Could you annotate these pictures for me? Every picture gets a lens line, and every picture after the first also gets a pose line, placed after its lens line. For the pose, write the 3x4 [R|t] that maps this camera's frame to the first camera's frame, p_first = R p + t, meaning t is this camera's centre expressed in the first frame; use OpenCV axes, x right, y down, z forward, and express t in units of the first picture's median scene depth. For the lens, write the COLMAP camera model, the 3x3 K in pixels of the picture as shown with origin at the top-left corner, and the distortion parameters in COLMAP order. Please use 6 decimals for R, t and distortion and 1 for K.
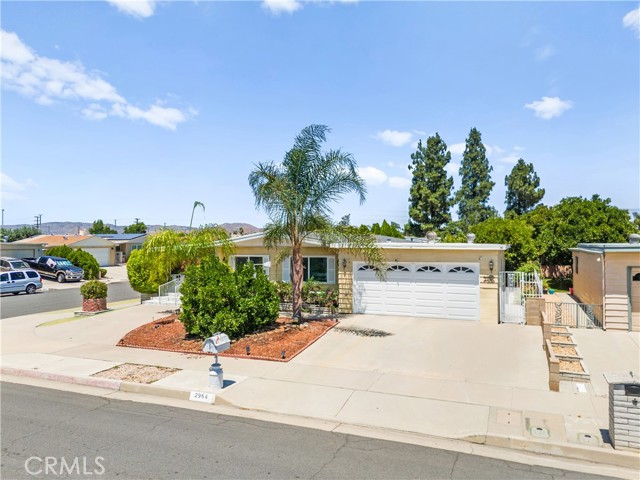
lens RADIAL K [[473.2, 0, 320.0], [0, 473.2, 240.0], [0, 0, 1]] dist [0.028958, -0.001900]
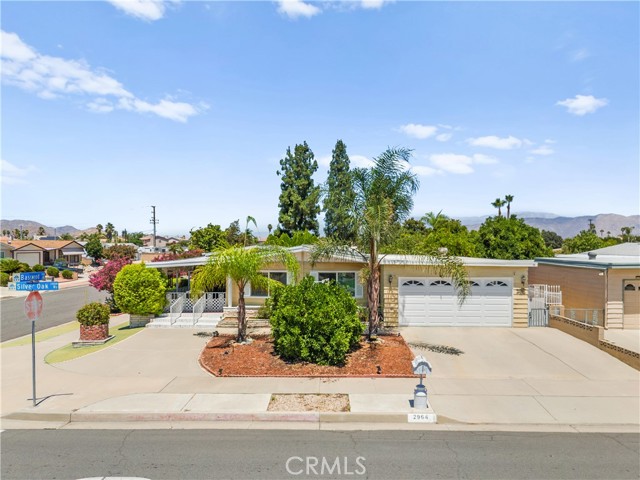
lens RADIAL K [[483.7, 0, 321.8], [0, 483.7, 253.6], [0, 0, 1]] dist [0.032849, -0.003253]
pose [[0.929356, -0.000034, 0.369184, -0.340744], [-0.008317, 0.999744, 0.021029, -0.020016], [-0.369091, -0.022614, 0.929118, 0.040698]]
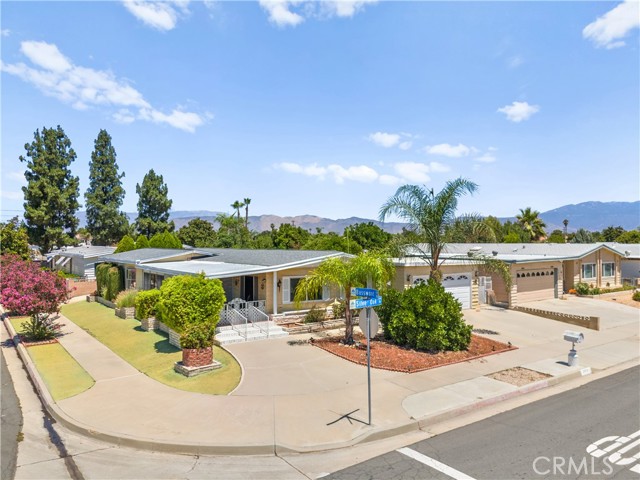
lens RADIAL K [[473.2, 0, 320.0], [0, 473.2, 240.0], [0, 0, 1]] dist [0.028958, -0.001900]
pose [[0.530974, 0.005800, 0.847368, -0.809039], [-0.004176, 0.999982, -0.004227, -0.032620], [-0.847378, -0.001294, 0.530989, 0.366613]]
